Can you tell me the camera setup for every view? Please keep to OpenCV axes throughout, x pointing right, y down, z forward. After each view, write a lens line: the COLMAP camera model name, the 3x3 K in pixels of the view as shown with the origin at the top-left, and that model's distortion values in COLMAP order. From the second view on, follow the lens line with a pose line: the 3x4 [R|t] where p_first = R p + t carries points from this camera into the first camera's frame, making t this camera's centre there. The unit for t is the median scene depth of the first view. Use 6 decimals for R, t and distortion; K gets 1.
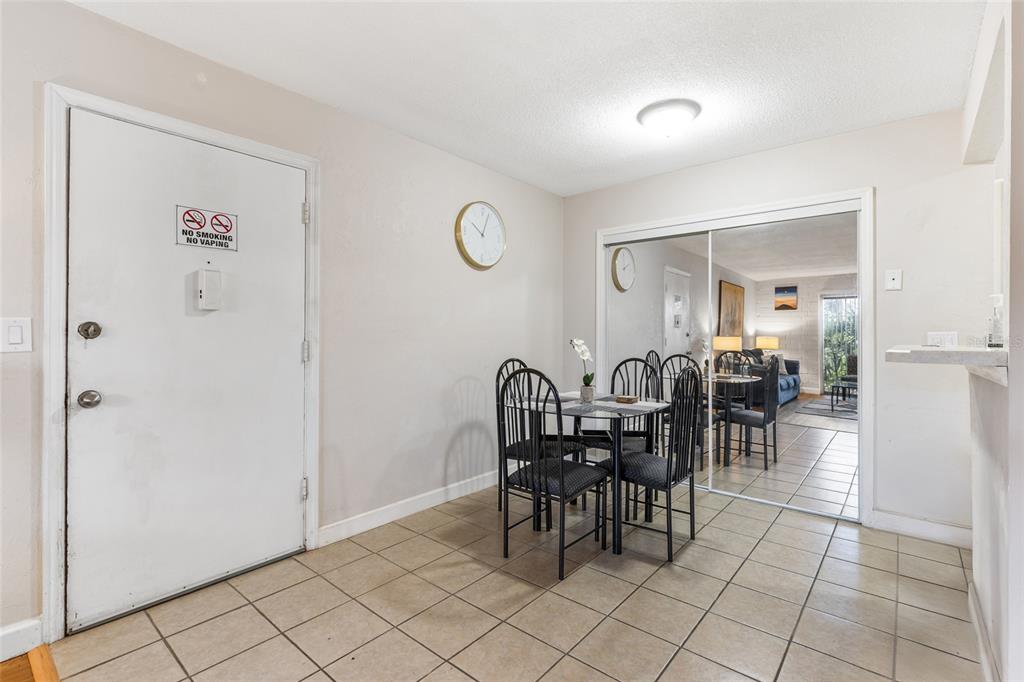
lens RADIAL K [[465.4, 0, 518.3], [0, 465.4, 338.7], [0, 0, 1]] dist [-0.001002, -0.000121]
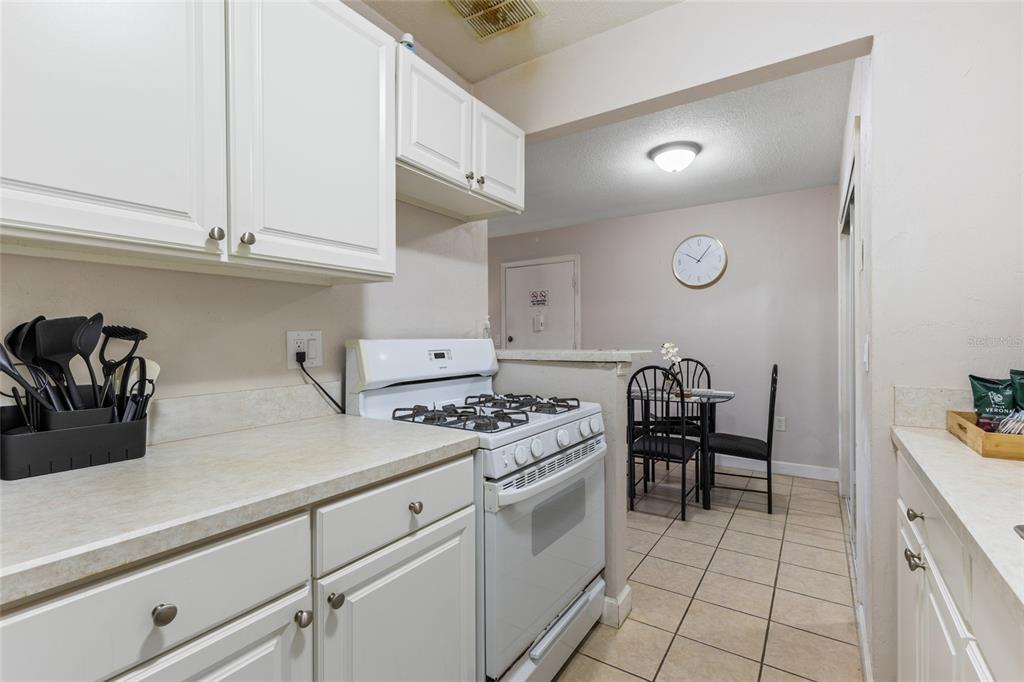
lens RADIAL K [[465.4, 0, 518.3], [0, 465.4, 338.7], [0, 0, 1]] dist [-0.001002, -0.000121]
pose [[0.113802, -0.003171, -0.993498, 1.799940], [0.003254, 0.999991, -0.002819, -0.010091], [0.993498, -0.002912, 0.113812, 0.588032]]
